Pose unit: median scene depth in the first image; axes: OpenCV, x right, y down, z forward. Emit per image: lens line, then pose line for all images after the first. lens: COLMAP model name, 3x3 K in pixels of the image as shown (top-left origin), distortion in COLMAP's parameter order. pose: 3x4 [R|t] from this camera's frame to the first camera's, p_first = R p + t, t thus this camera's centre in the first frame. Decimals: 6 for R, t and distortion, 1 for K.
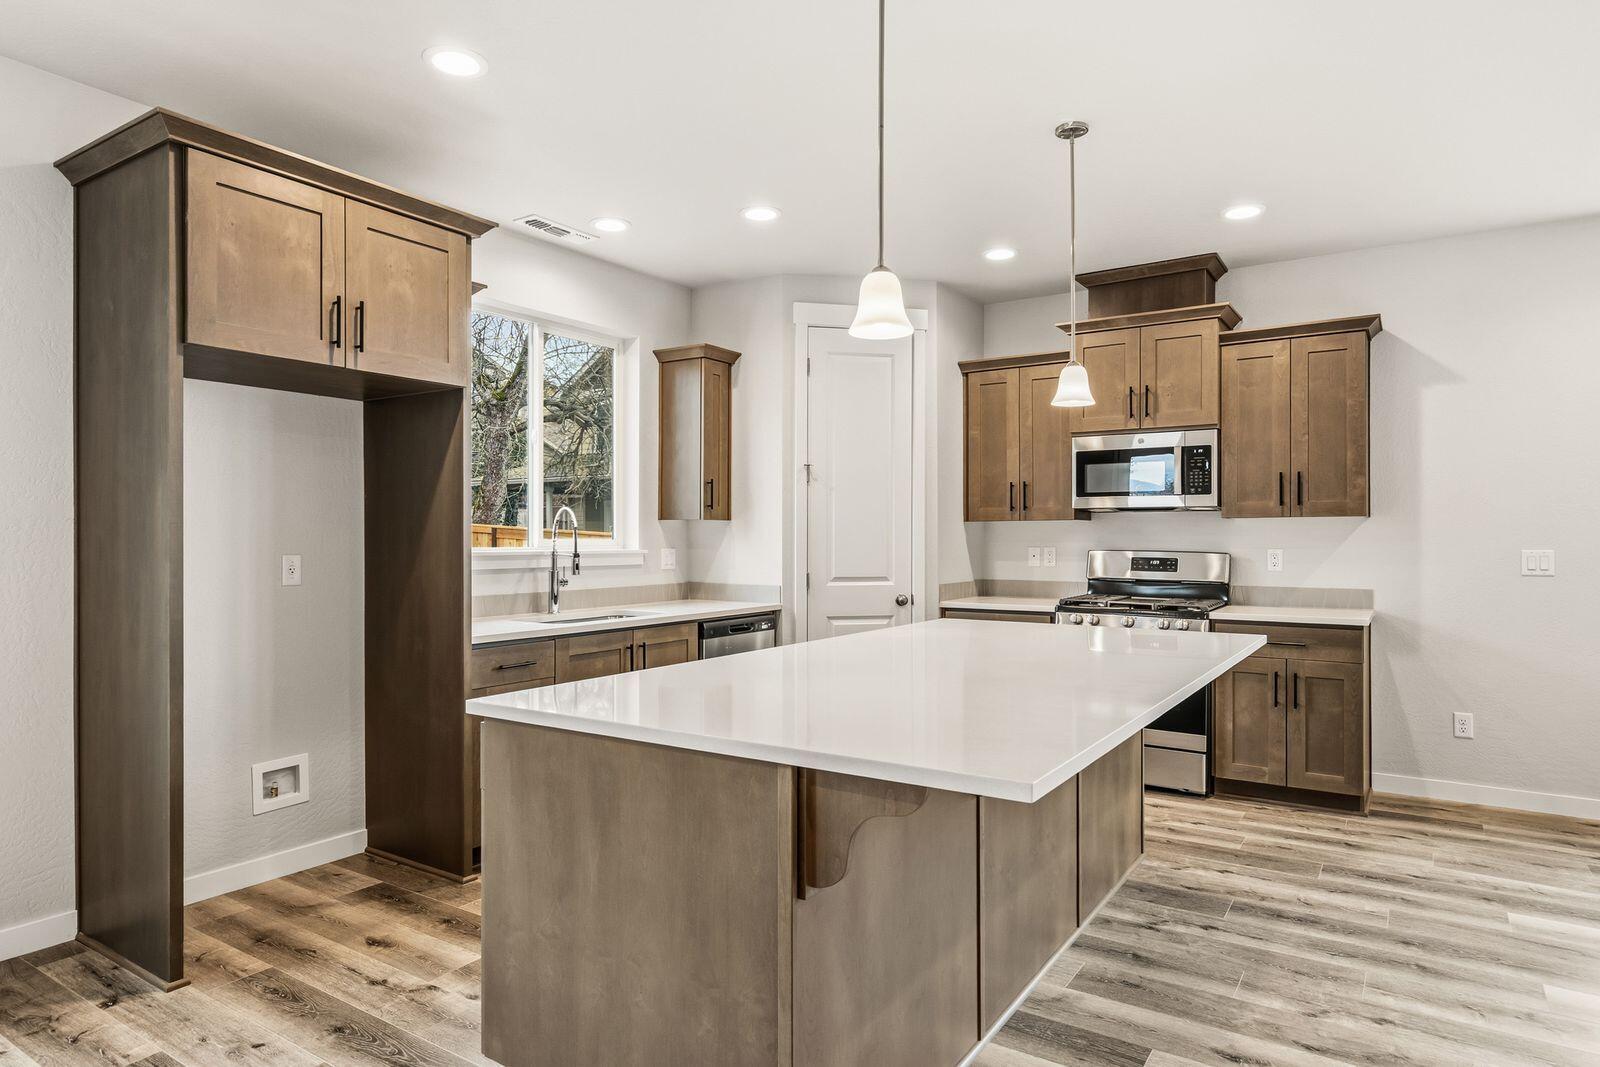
lens RADIAL K [[915.8, 0, 800.0], [0, 915.8, 533.5], [0, 0, 1]] dist [0.001802, -0.000075]
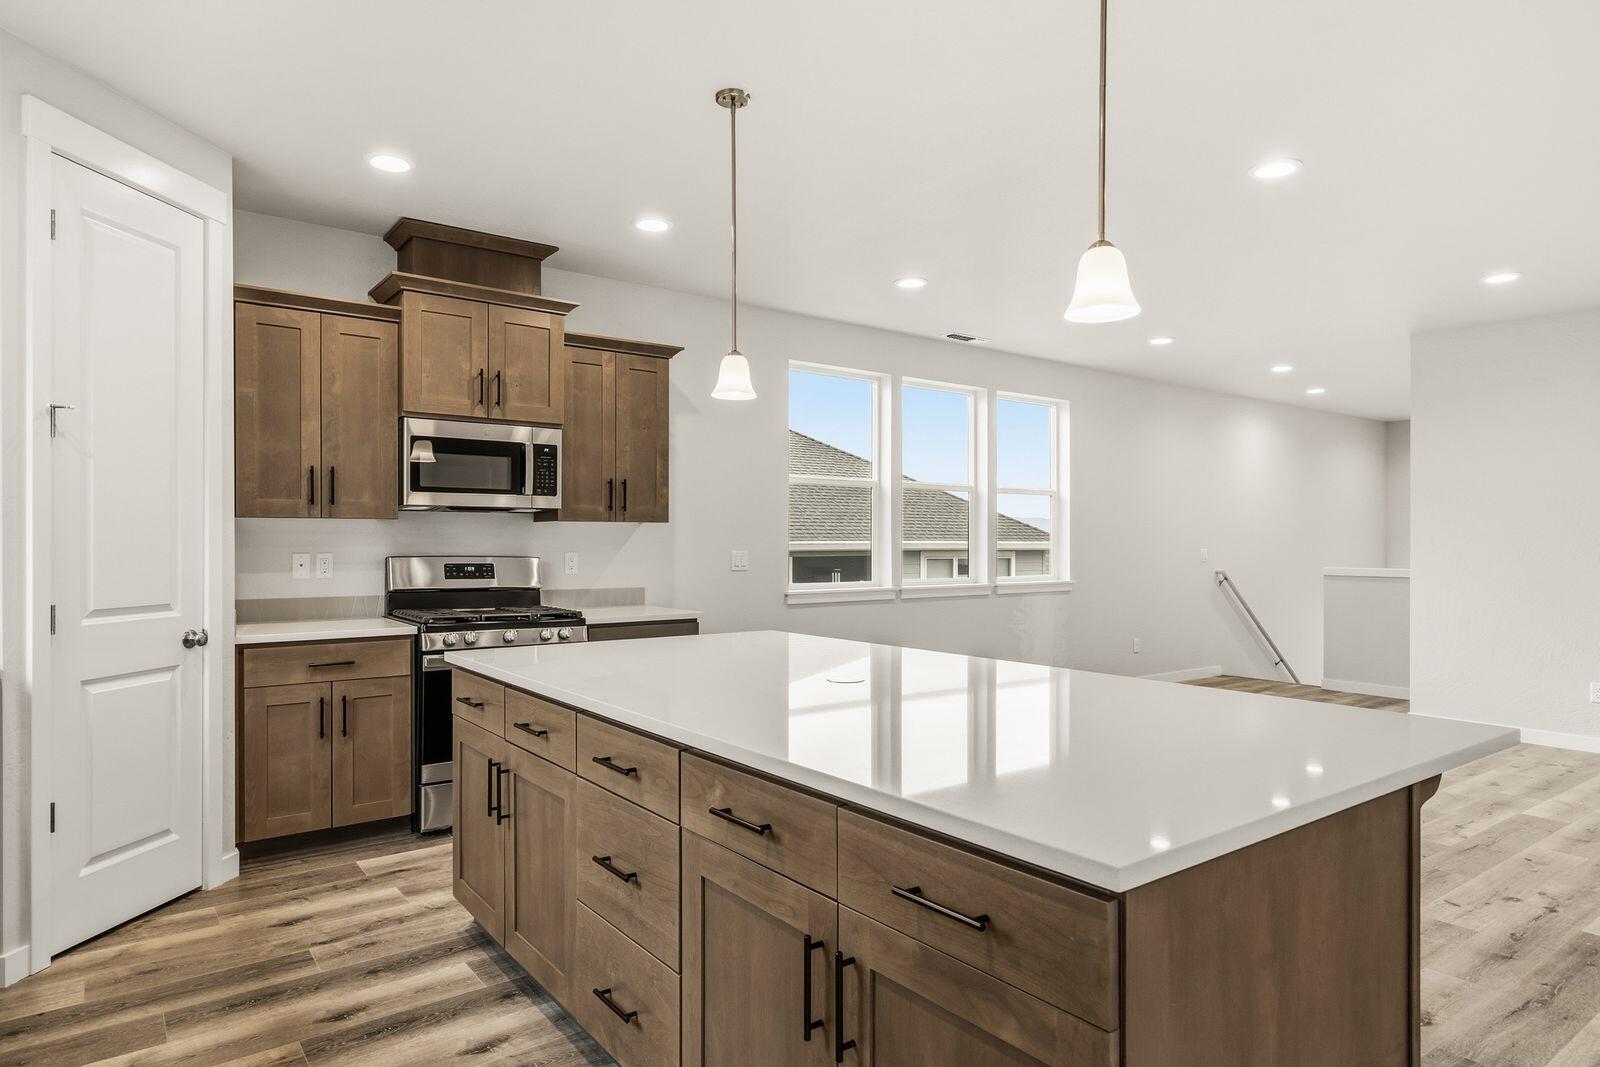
lens RADIAL K [[937.7, 0, 781.7], [0, 937.7, 539.9], [0, 0, 1]] dist [-0.000434, -0.001128]
pose [[0.347294, 0.001499, 0.937755, -0.367262], [-0.008915, 0.999959, 0.001703, -0.000720], [-0.937714, -0.008951, 0.347293, 0.404169]]
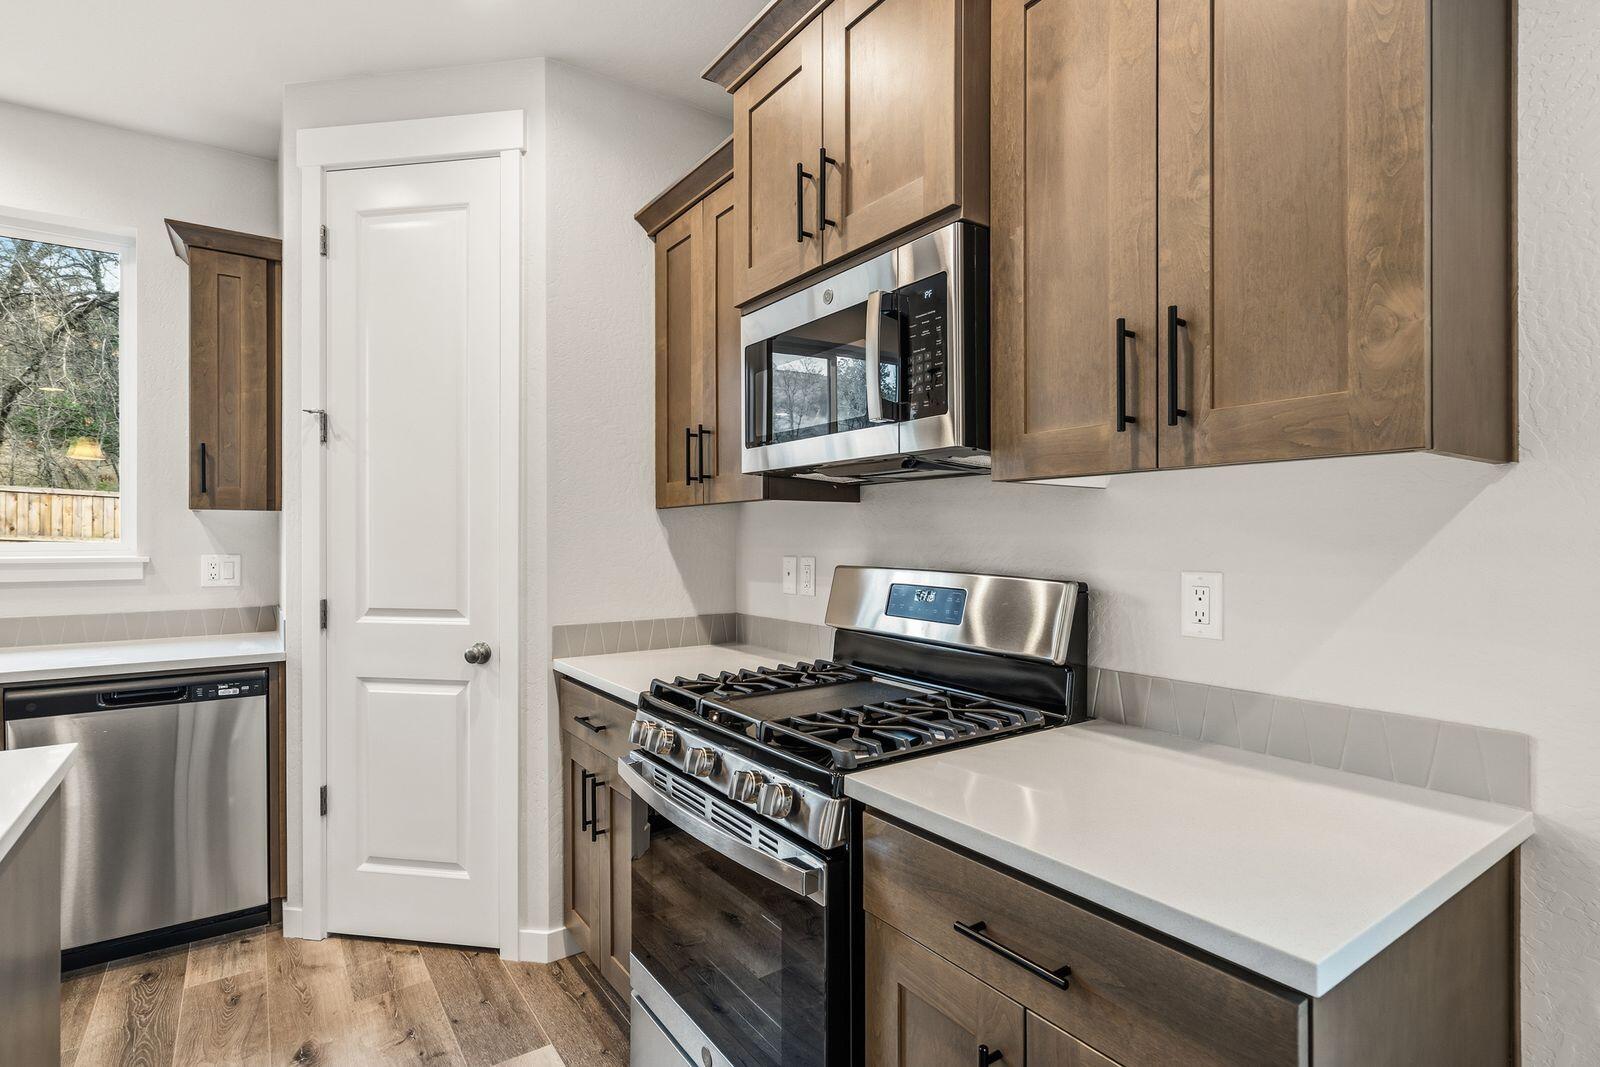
lens RADIAL K [[786.4, 0, 797.0], [0, 786.4, 537.8], [0, 0, 1]] dist [-0.001675, 0.000162]
pose [[0.933028, -0.000063, -0.359803, 0.468044], [0.002856, 0.999970, 0.007230, 0.001539], [0.359791, -0.007773, 0.933000, 0.654042]]
